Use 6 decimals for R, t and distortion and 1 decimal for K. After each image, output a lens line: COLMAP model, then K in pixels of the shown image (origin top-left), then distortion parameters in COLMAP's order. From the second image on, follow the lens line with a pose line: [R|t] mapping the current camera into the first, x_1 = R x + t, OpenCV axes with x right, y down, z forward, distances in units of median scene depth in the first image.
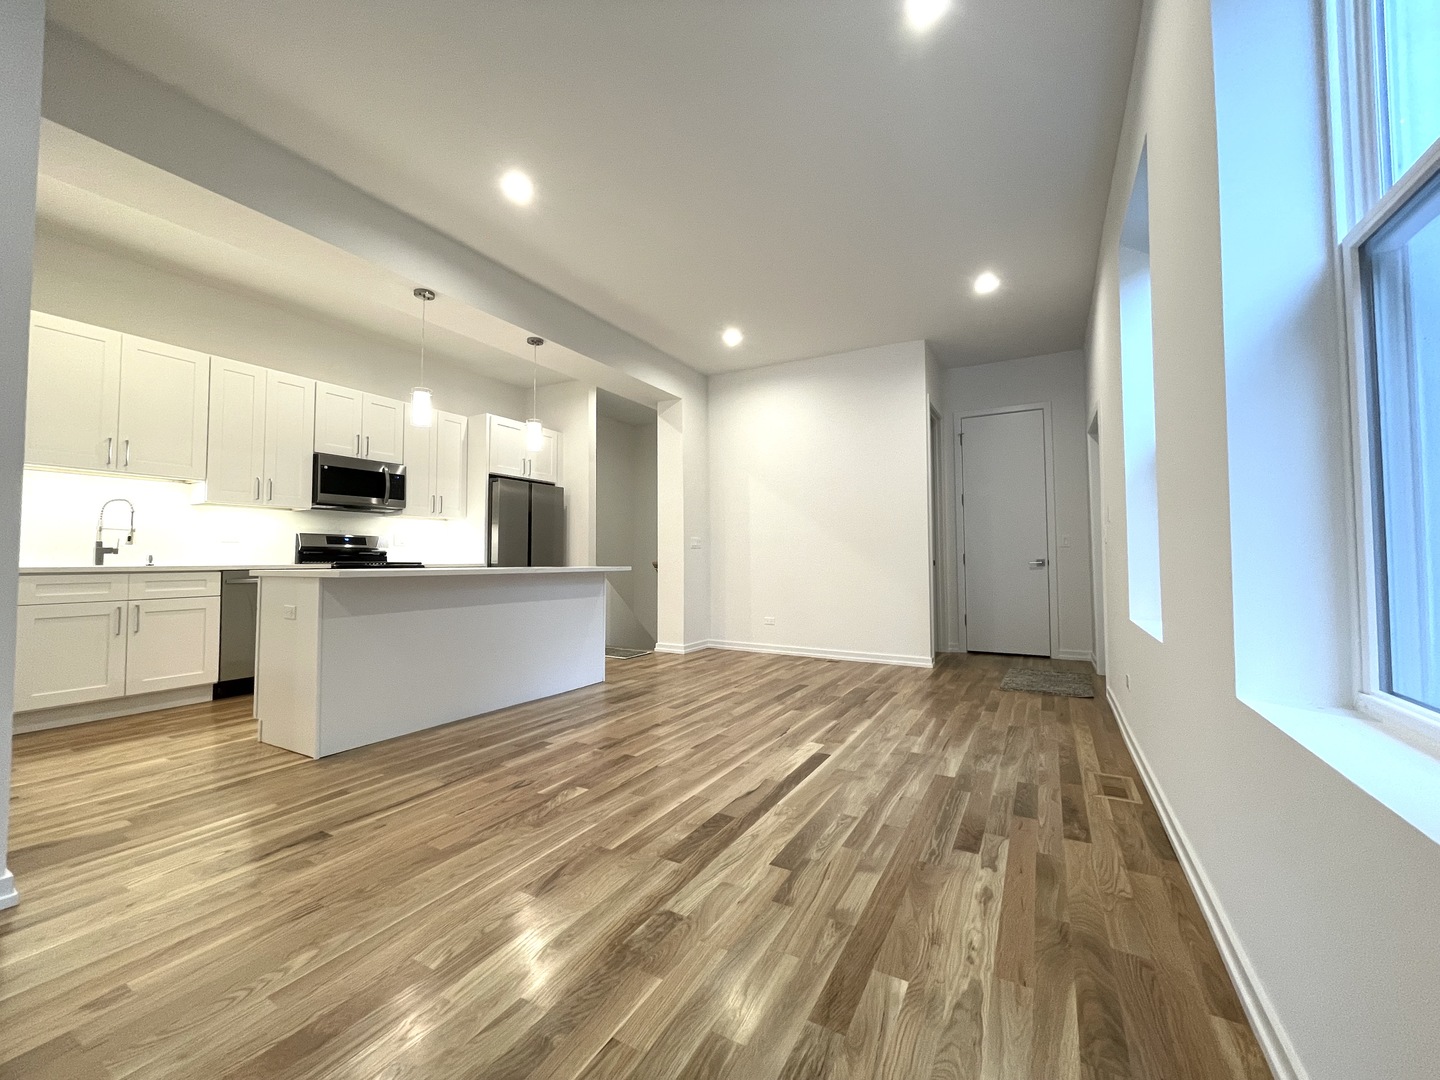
lens RADIAL K [[578.8, 0, 720.0], [0, 578.8, 540.0], [0, 0, 1]] dist [-0.003493, 0.000283]
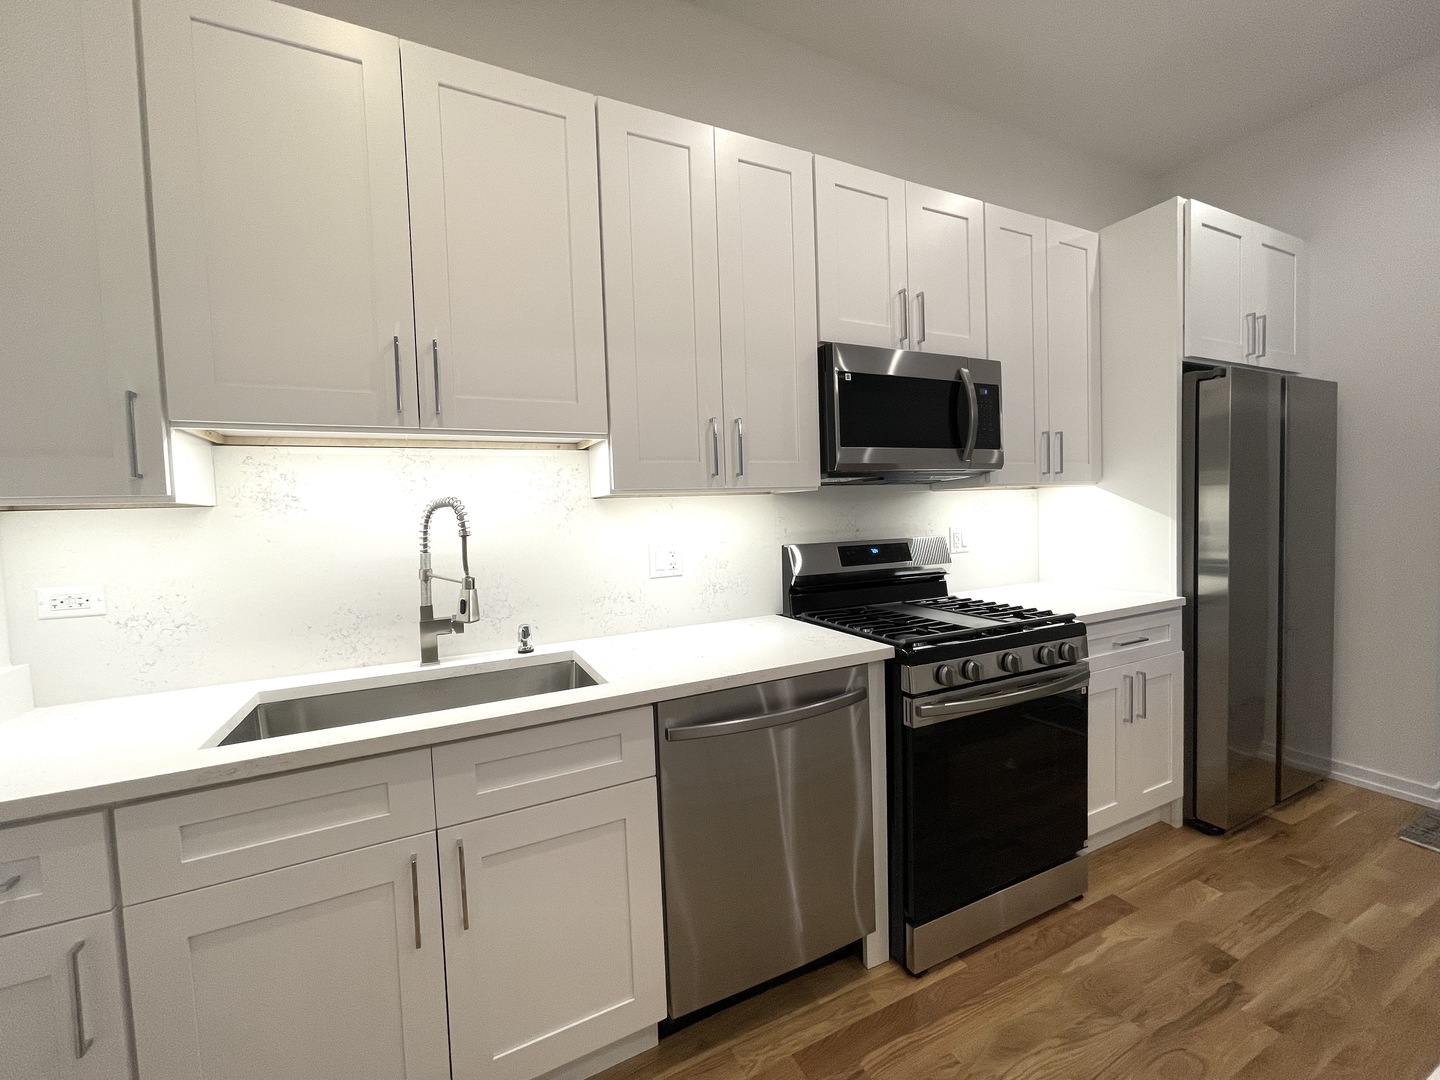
lens RADIAL K [[578.8, 0, 720.0], [0, 578.8, 540.0], [0, 0, 1]] dist [-0.003493, 0.000283]
pose [[0.822324, 0.002905, -0.569012, -0.536249], [0.050663, 0.995642, 0.078300, -0.053597], [0.566760, -0.093216, 0.818593, 0.631423]]
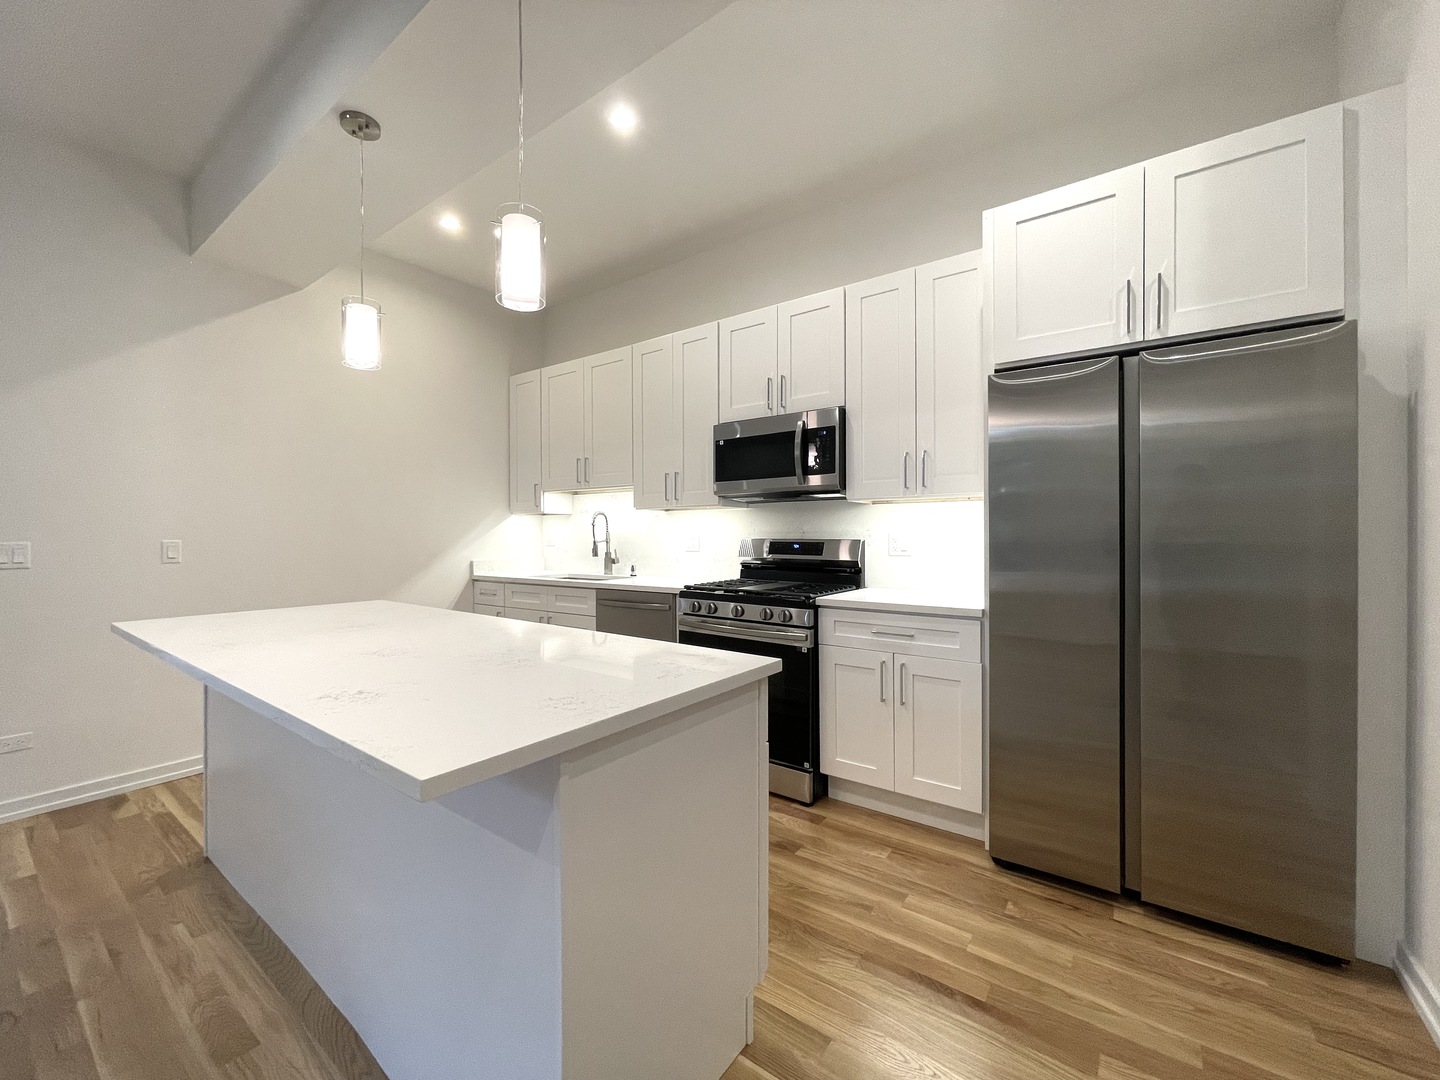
lens RADIAL K [[589.5, 0, 720.0], [0, 589.5, 540.0], [0, 0, 1]] dist [-0.001201, 0.000092]
pose [[-0.109725, 0.012462, -0.993884, 0.011189], [0.036895, 0.999283, 0.008457, -0.018064], [0.993277, -0.035742, -0.110106, 1.078198]]
